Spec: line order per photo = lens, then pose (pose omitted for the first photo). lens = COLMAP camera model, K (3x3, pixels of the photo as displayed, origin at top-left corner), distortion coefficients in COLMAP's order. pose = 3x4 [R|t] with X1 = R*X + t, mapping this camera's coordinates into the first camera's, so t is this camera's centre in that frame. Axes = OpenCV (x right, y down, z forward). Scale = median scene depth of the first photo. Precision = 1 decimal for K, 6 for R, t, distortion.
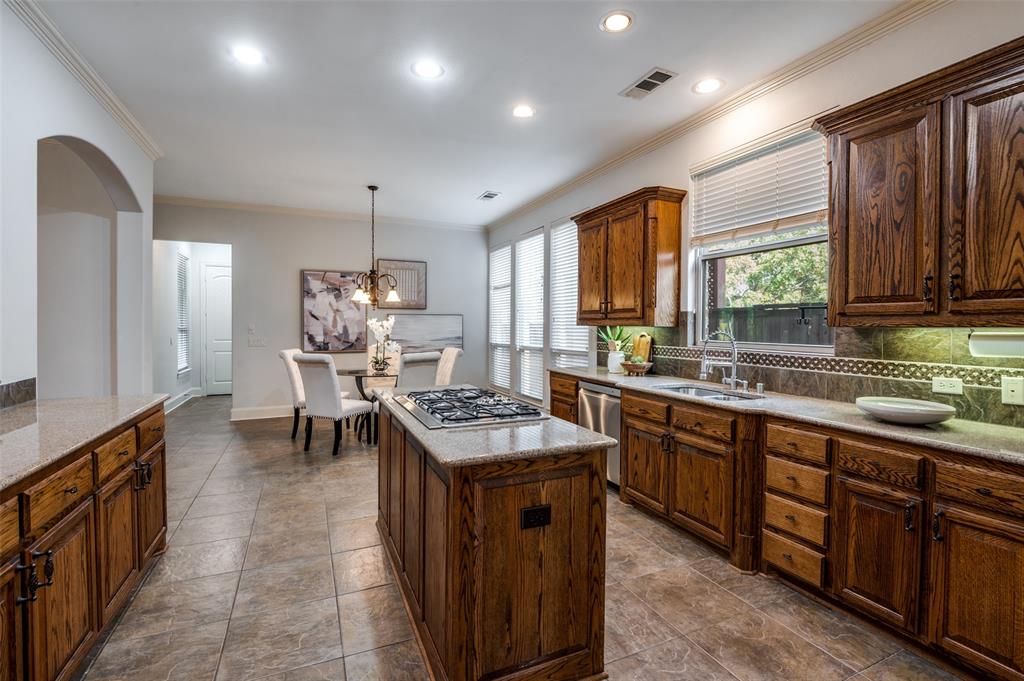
lens RADIAL K [[463.9, 0, 513.3], [0, 463.9, 330.8], [0, 0, 1]] dist [-0.014777, -0.000888]
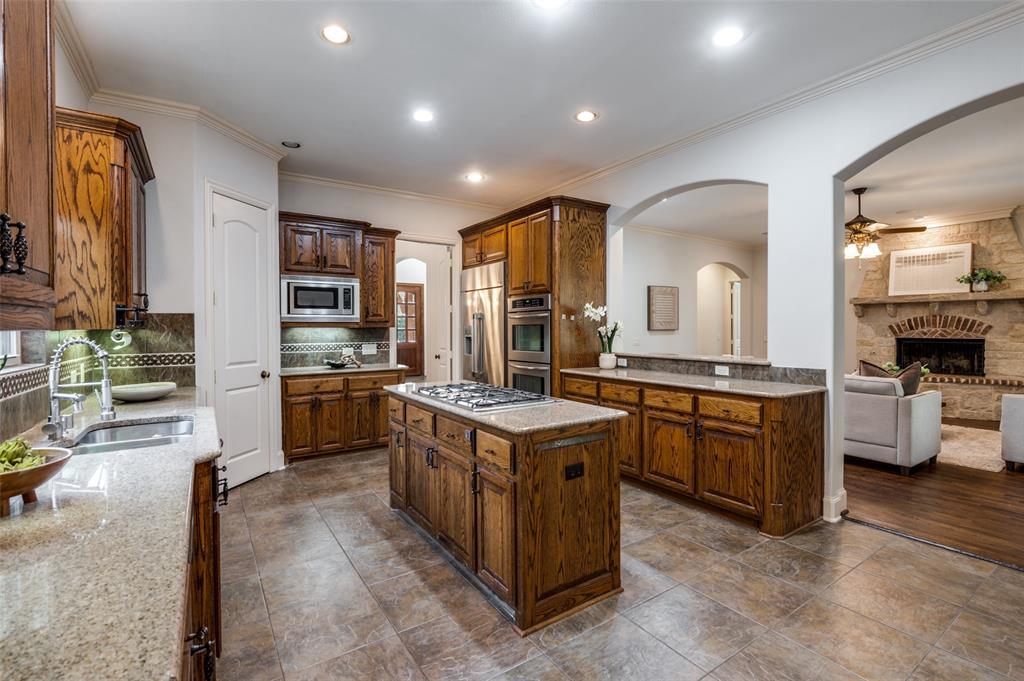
lens RADIAL K [[463.9, 0, 513.3], [0, 463.9, 330.8], [0, 0, 1]] dist [-0.014777, -0.000888]
pose [[-0.985771, 0.000827, -0.168089, 0.006060], [-0.002301, 0.999828, 0.018417, -0.019341], [0.168075, 0.018542, -0.985600, 1.617542]]
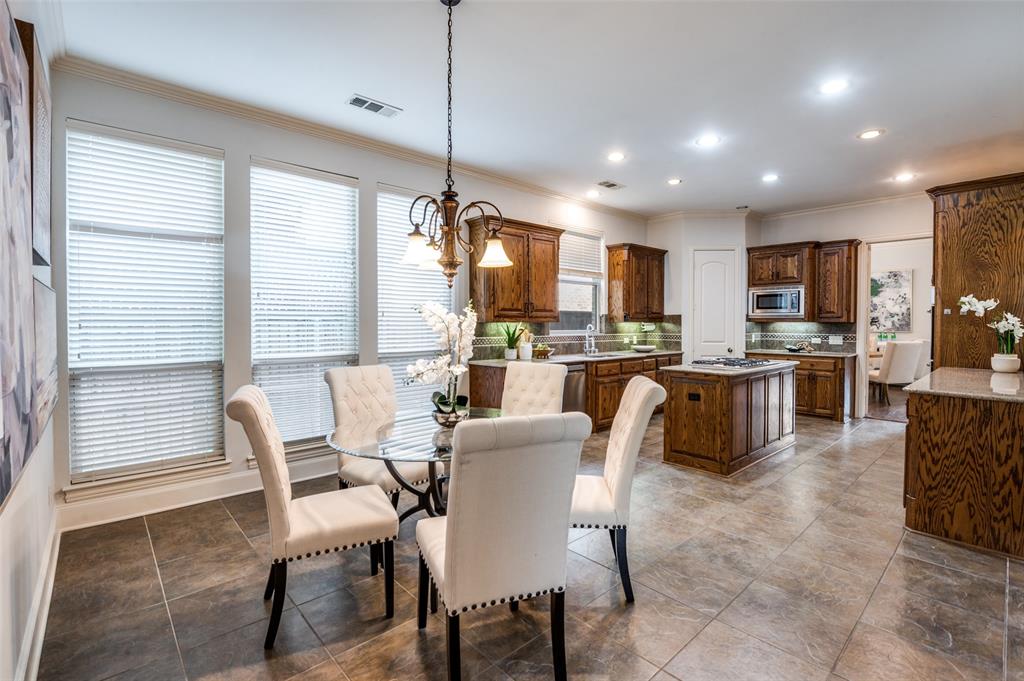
lens RADIAL K [[463.9, 0, 513.3], [0, 463.9, 330.8], [0, 0, 1]] dist [-0.014777, -0.000888]
pose [[-0.310492, -0.022336, 0.950313, -1.245135], [0.008960, 0.999611, 0.026422, -0.027288], [-0.950534, 0.016718, -0.310171, 1.850634]]
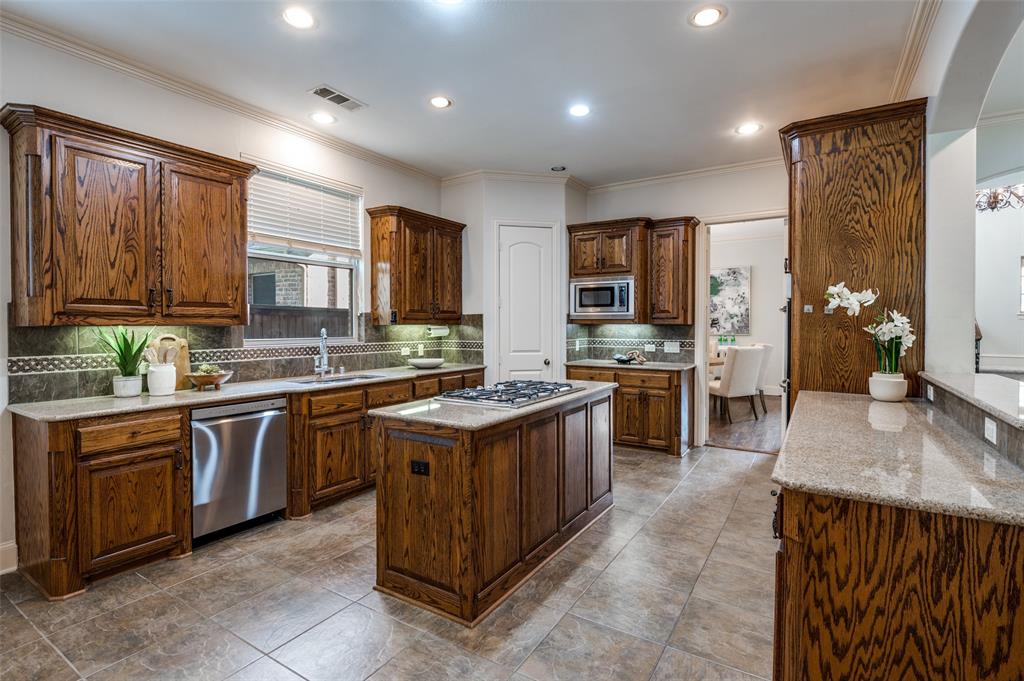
lens RADIAL K [[487.5, 0, 514.7], [0, 487.5, 331.6], [0, 0, 1]] dist [0.000189, -0.007985]
pose [[-0.558434, -0.016764, 0.829380, -0.850584], [0.007614, 0.999650, 0.025332, -0.020515], [-0.829514, 0.020461, -0.558111, 1.259810]]
